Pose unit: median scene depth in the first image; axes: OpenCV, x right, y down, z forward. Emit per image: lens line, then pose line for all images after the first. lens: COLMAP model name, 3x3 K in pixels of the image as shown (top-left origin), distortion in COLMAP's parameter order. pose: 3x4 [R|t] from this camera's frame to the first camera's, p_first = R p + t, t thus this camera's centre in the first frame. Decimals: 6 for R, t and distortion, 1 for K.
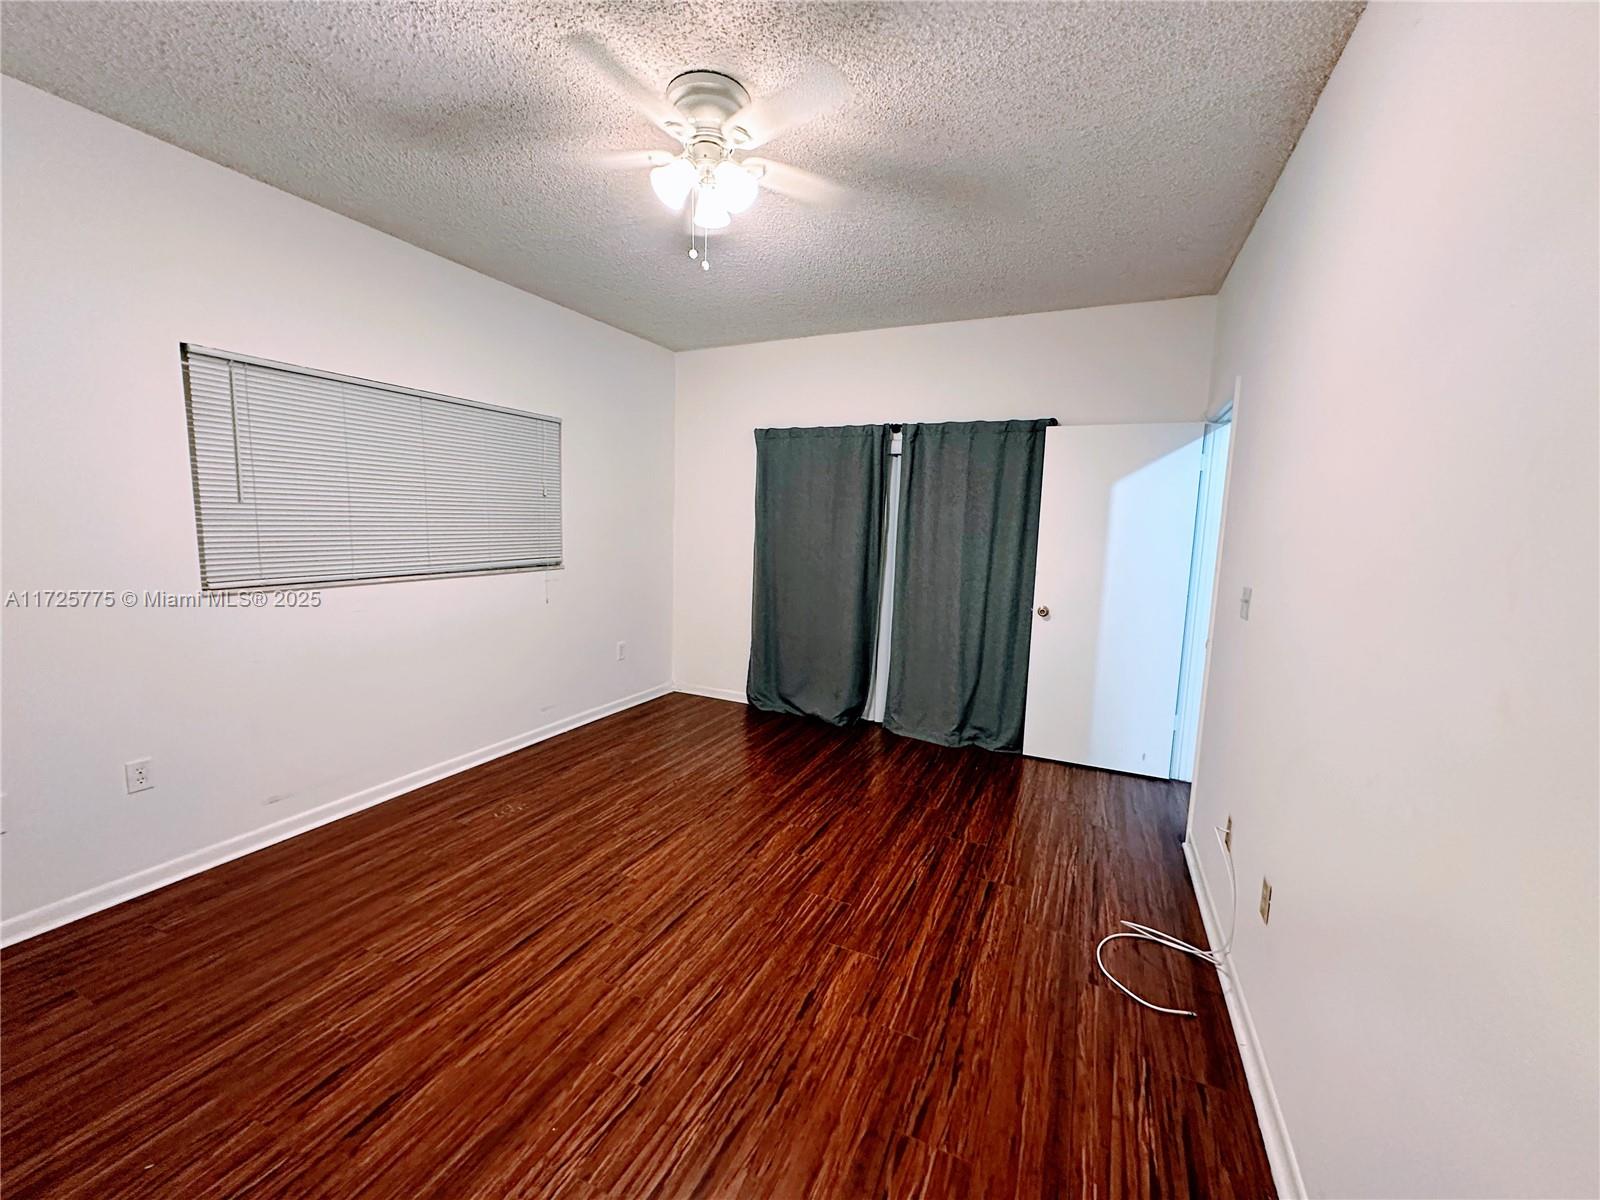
lens RADIAL K [[640.4, 0, 800.0], [0, 640.4, 600.0], [0, 0, 1]] dist [-0.001809, 0.000129]
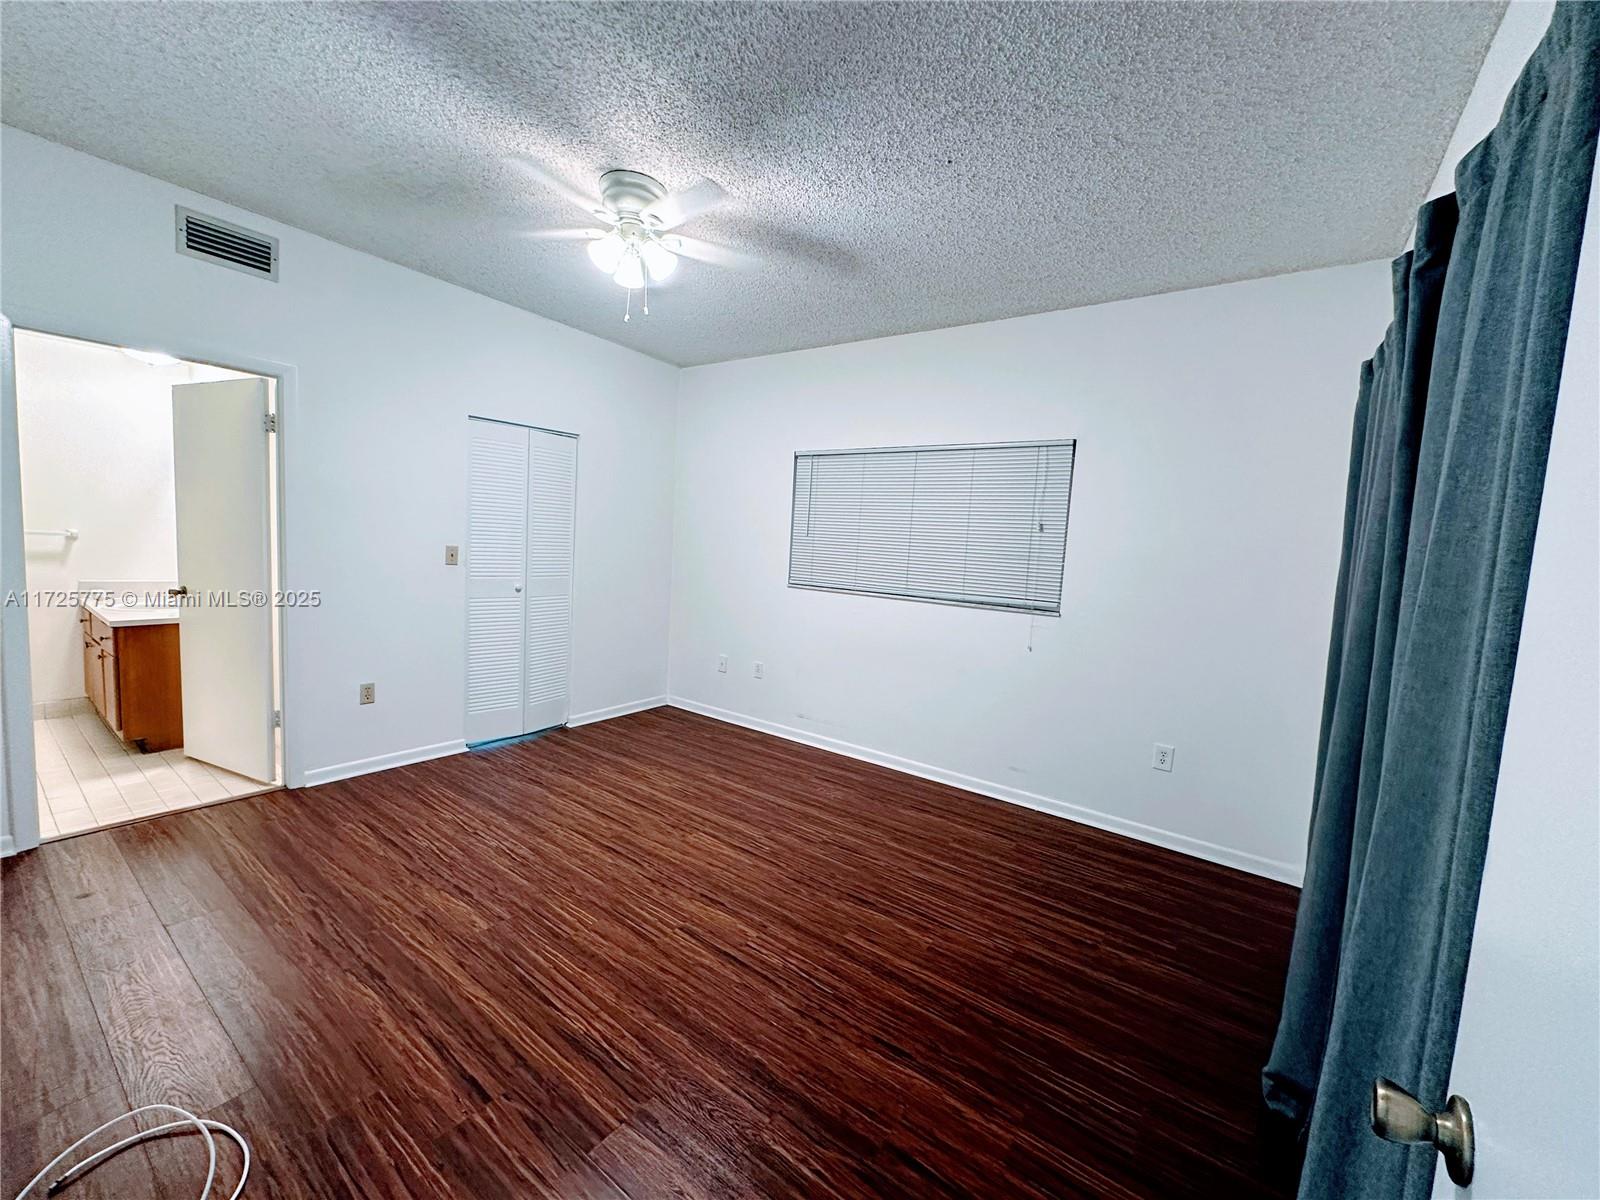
lens RADIAL K [[640.4, 0, 800.0], [0, 640.4, 600.0], [0, 0, 1]] dist [-0.001809, 0.000129]
pose [[-0.195561, 0.046875, -0.979571, 0.806330], [-0.188950, 0.978341, 0.084538, -0.121125], [0.962317, 0.201622, -0.182468, 1.297023]]
